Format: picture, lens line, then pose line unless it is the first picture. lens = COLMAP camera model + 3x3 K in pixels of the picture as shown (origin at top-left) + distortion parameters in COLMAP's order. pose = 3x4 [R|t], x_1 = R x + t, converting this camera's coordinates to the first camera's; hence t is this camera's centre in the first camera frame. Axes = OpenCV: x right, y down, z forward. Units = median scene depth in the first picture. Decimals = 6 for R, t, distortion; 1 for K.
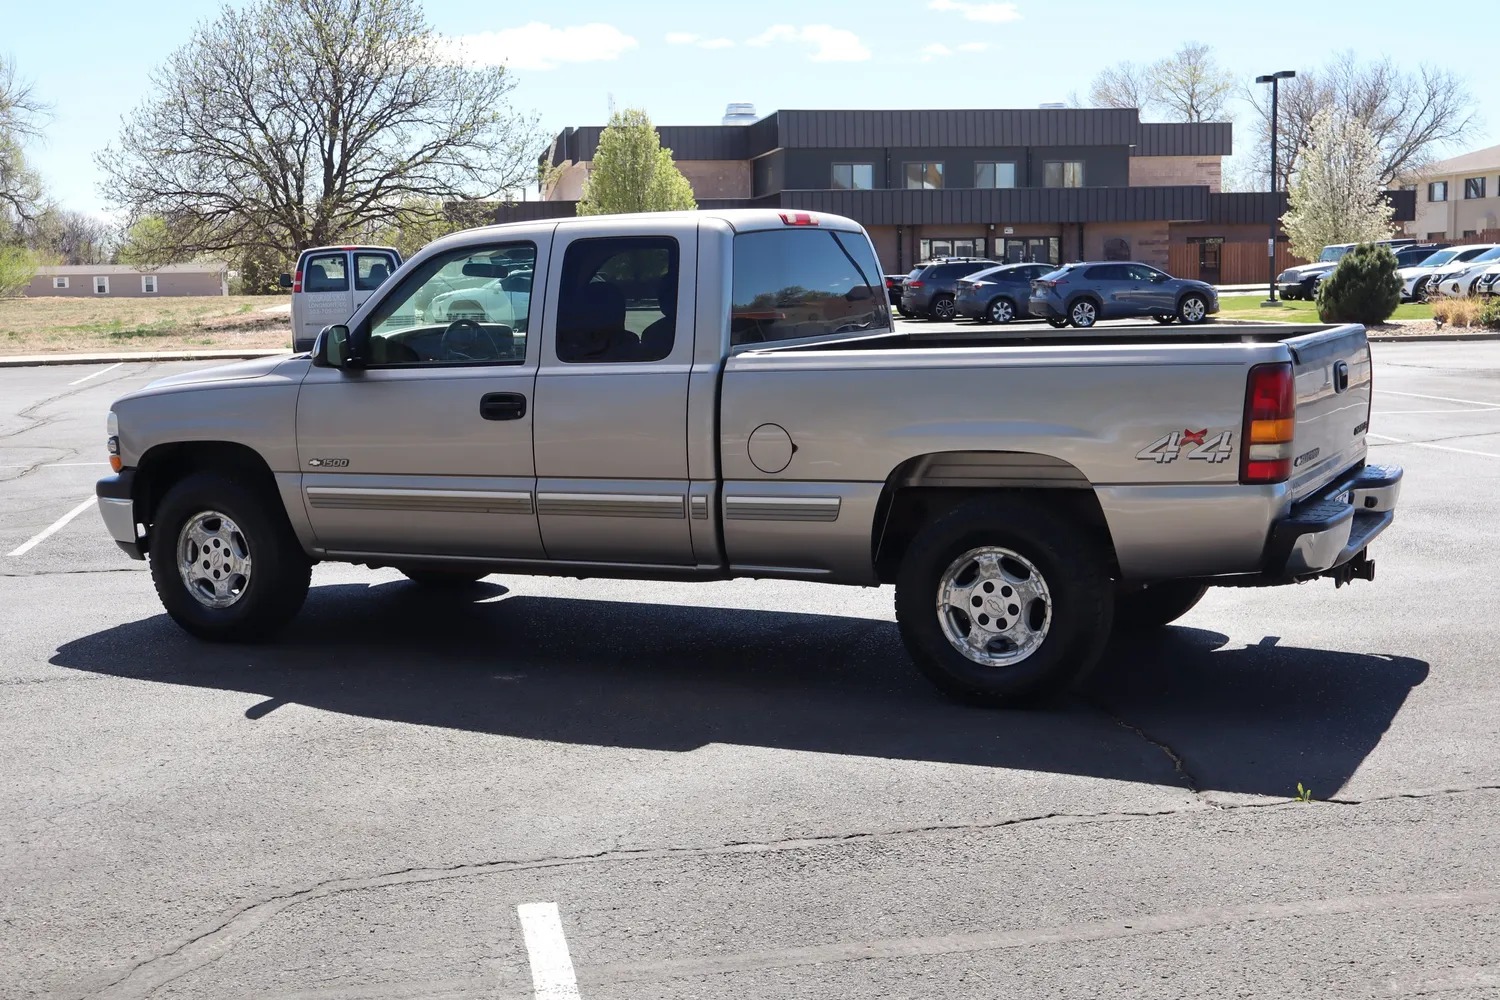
lens RADIAL K [[1874.2, 0, 741.7], [0, 1874.2, 501.3], [0, 0, 1]] dist [0.013243, -0.010502]
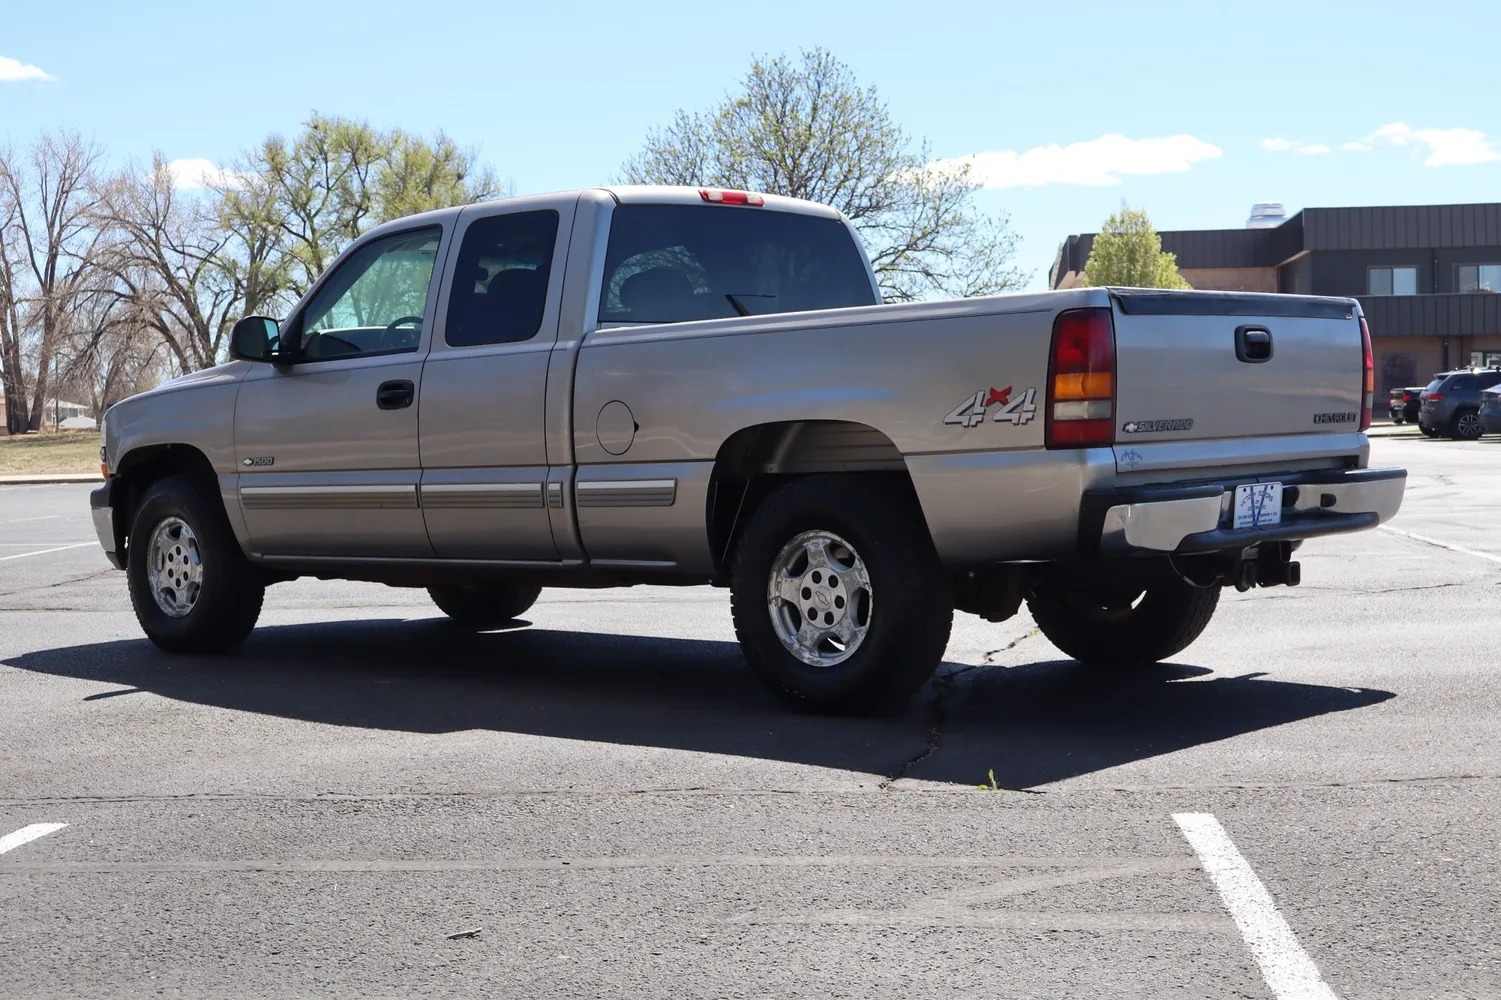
lens RADIAL K [[2090.3, 0, 750.5], [0, 2090.3, 500.0], [0, 0, 1]] dist [0.026869, -0.005261]
pose [[0.965422, 0.009693, -0.260513, 0.324729], [-0.029623, 0.996915, -0.072685, 0.074424], [0.259005, 0.077888, 0.962730, 0.032182]]
